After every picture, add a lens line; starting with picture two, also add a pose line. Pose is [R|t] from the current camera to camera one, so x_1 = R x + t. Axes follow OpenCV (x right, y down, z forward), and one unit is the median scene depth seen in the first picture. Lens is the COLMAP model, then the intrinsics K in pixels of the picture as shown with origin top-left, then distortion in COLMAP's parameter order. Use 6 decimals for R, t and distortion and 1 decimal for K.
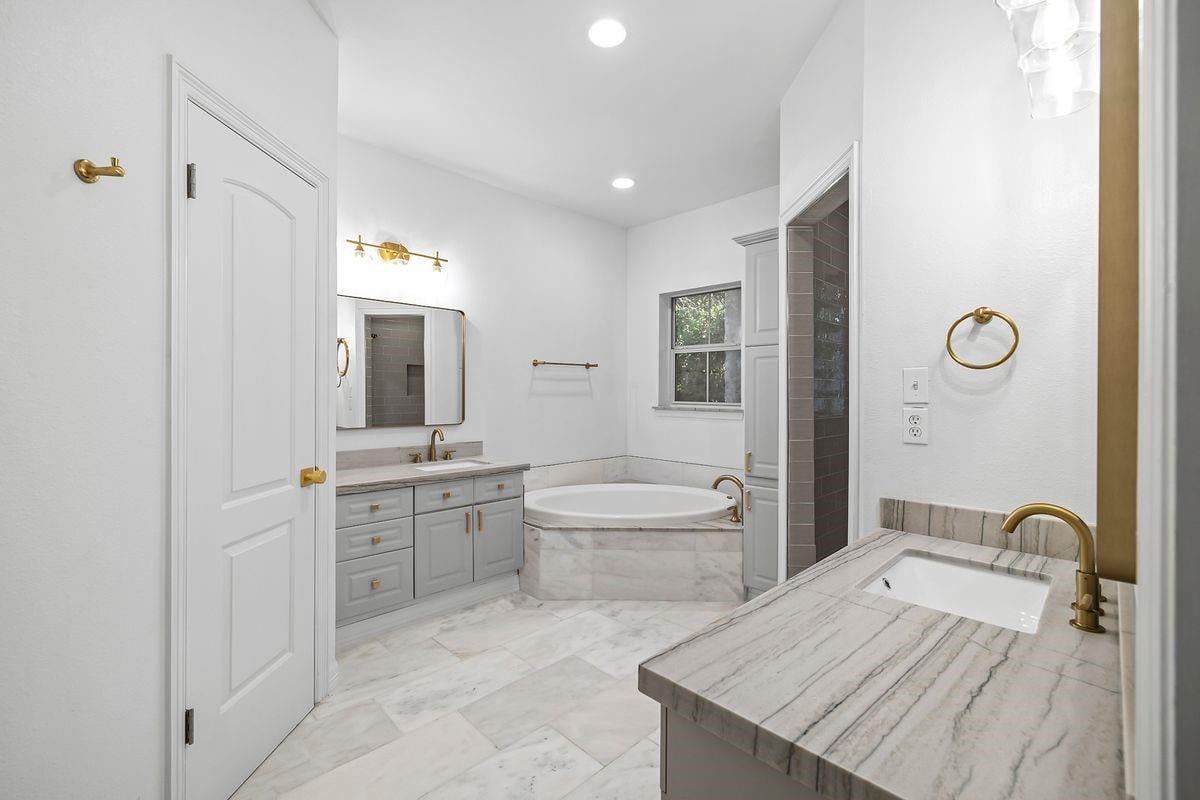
lens RADIAL K [[506.3, 0, 598.2], [0, 506.3, 392.3], [0, 0, 1]] dist [-0.001452, -0.000118]
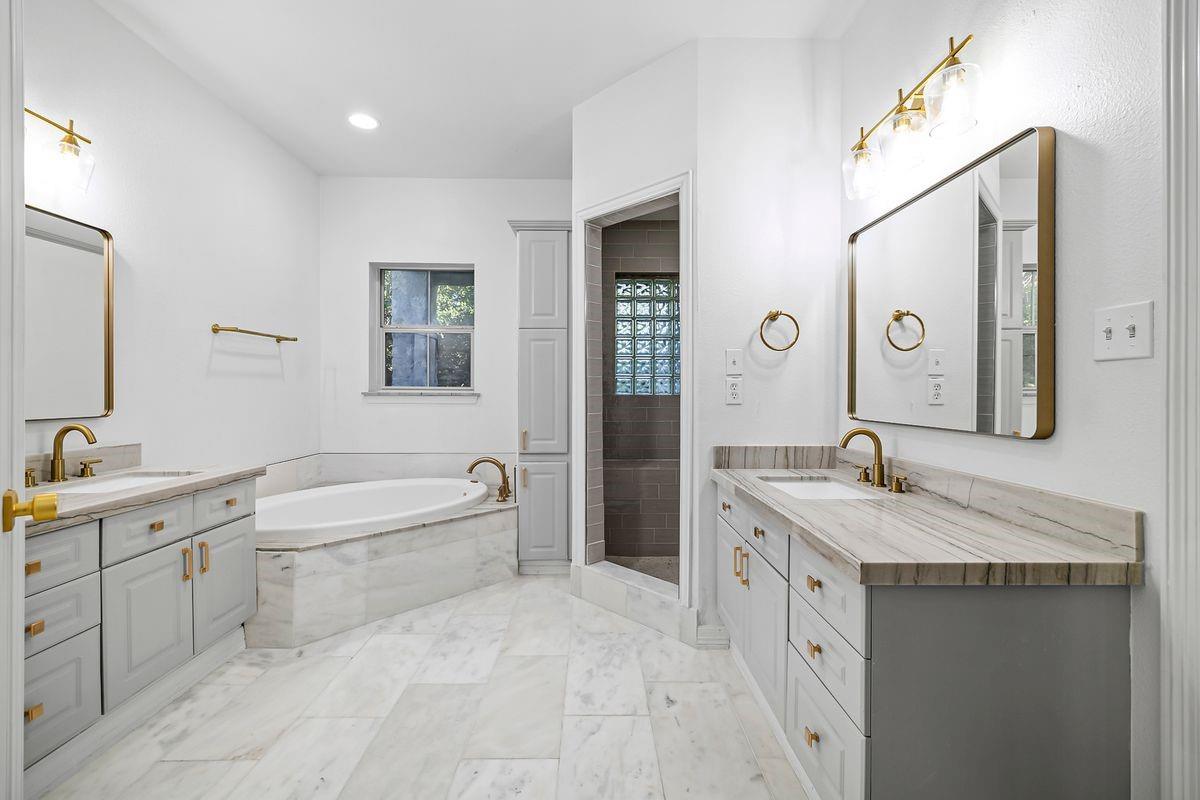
lens RADIAL K [[506.3, 0, 598.2], [0, 506.3, 392.3], [0, 0, 1]] dist [-0.001452, -0.000118]
pose [[0.690309, -0.003245, 0.723507, -0.342582], [-0.000174, 0.999989, 0.004651, 0.034658], [-0.723515, -0.003337, 0.690301, 0.172981]]
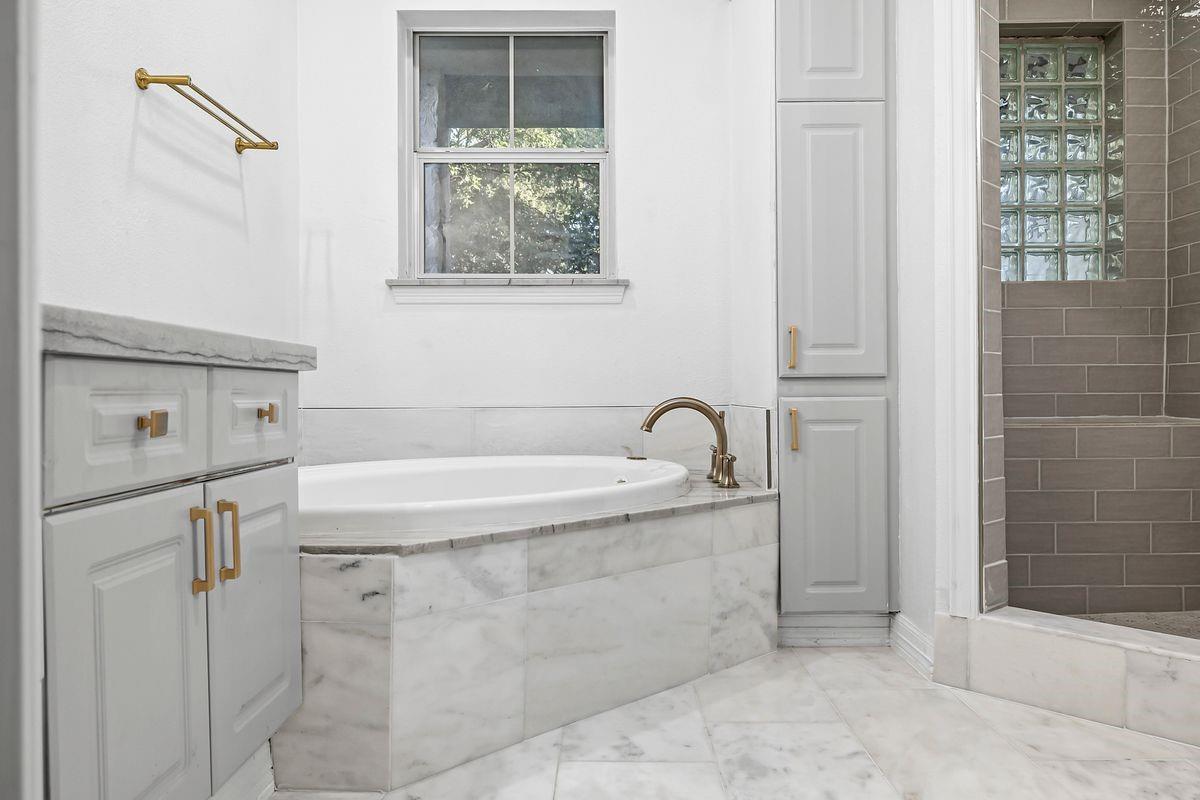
lens RADIAL K [[864.6, 0, 596.3], [0, 864.6, 398.8], [0, 0, 1]] dist [-0.006805, -0.001870]
pose [[0.708256, -0.010551, 0.705877, -0.390169], [0.007333, 0.999944, 0.007589, 0.175468], [-0.705918, -0.000199, 0.708293, 0.554344]]
